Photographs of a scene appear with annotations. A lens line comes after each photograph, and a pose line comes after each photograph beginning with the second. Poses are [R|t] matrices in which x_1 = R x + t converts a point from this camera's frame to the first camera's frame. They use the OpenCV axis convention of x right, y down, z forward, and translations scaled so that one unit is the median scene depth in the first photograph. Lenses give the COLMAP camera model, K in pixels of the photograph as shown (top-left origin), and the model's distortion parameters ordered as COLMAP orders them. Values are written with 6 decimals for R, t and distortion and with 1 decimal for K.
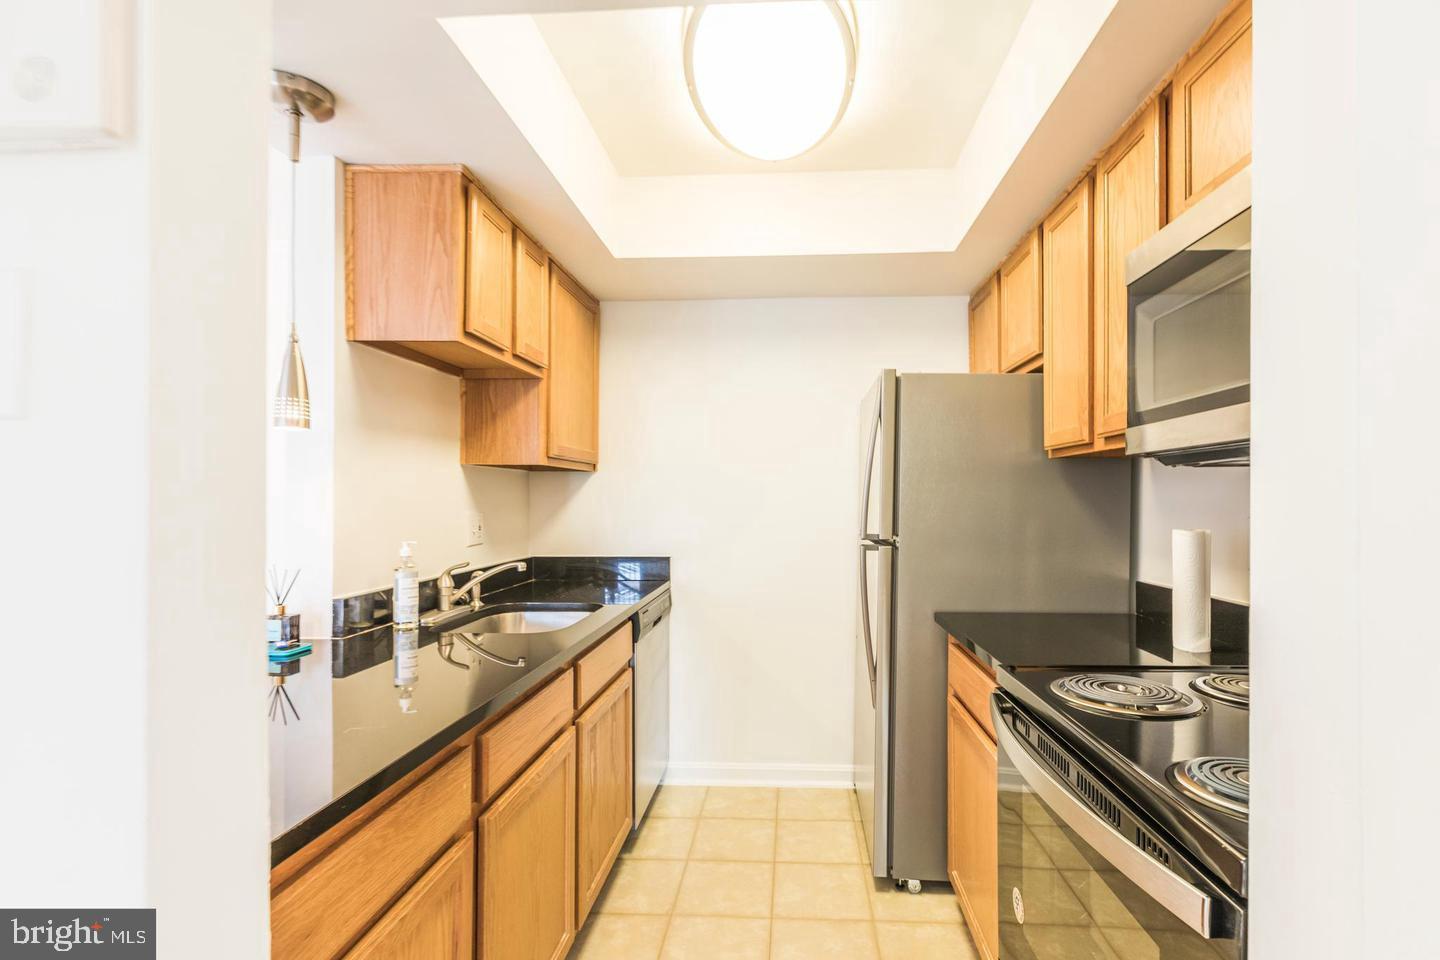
lens RADIAL K [[652.0, 0, 721.0], [0, 652.0, 506.3], [0, 0, 1]] dist [0.001273, 0.000057]
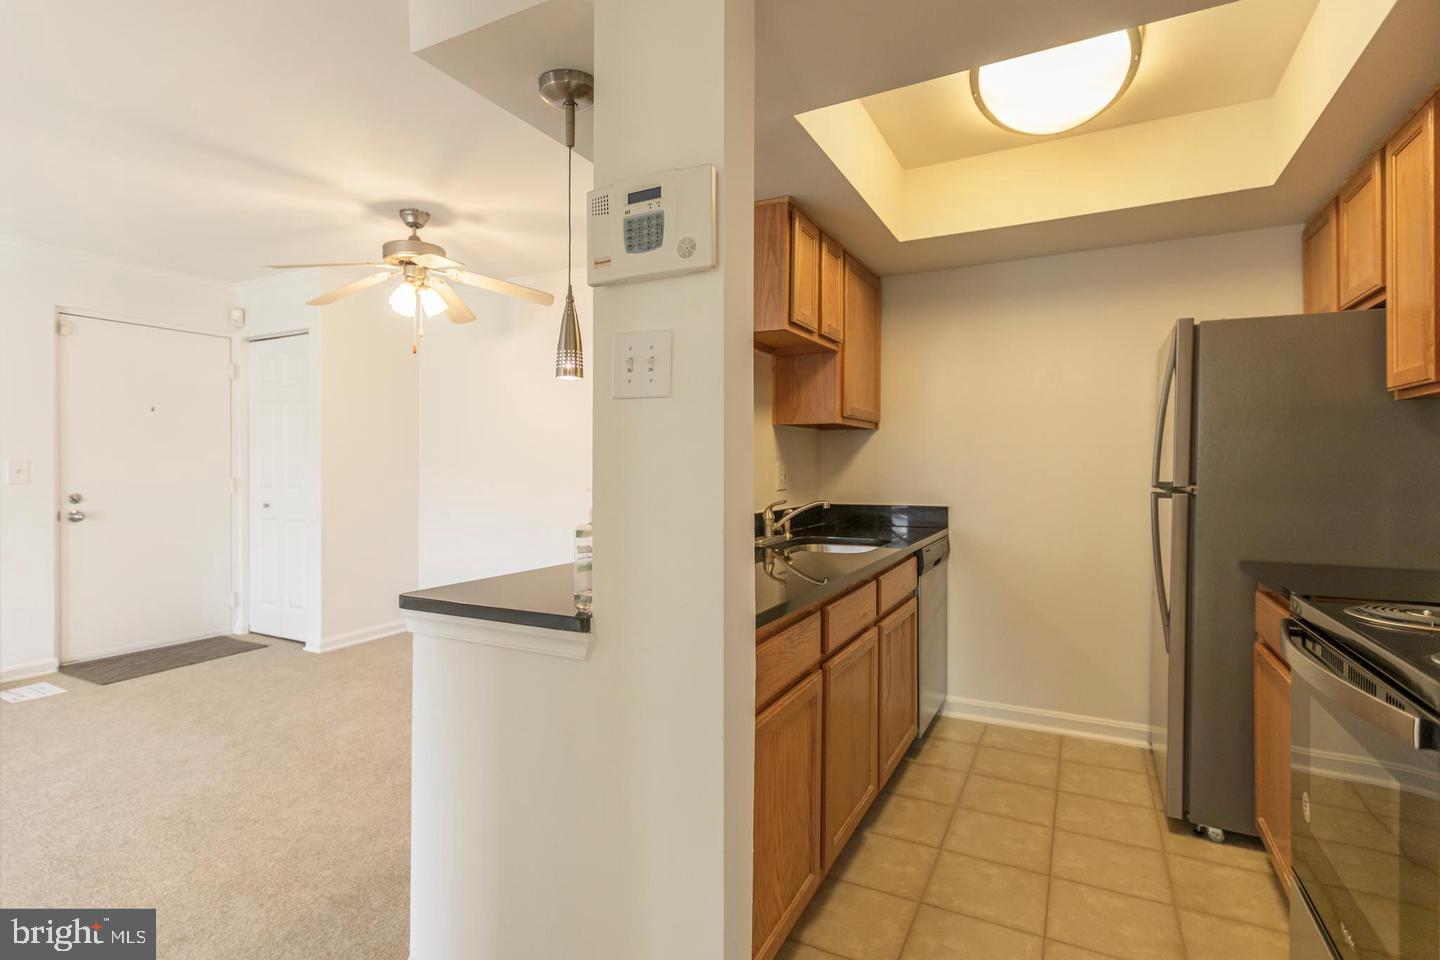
lens RADIAL K [[641.4, 0, 714.5], [0, 641.4, 466.4], [0, 0, 1]] dist [0.003396, -0.000161]
pose [[0.916995, 0.000195, -0.398899, -0.013168], [-0.001362, 0.999996, -0.002643, 0.022025], [0.398897, 0.002967, 0.916991, -0.200021]]
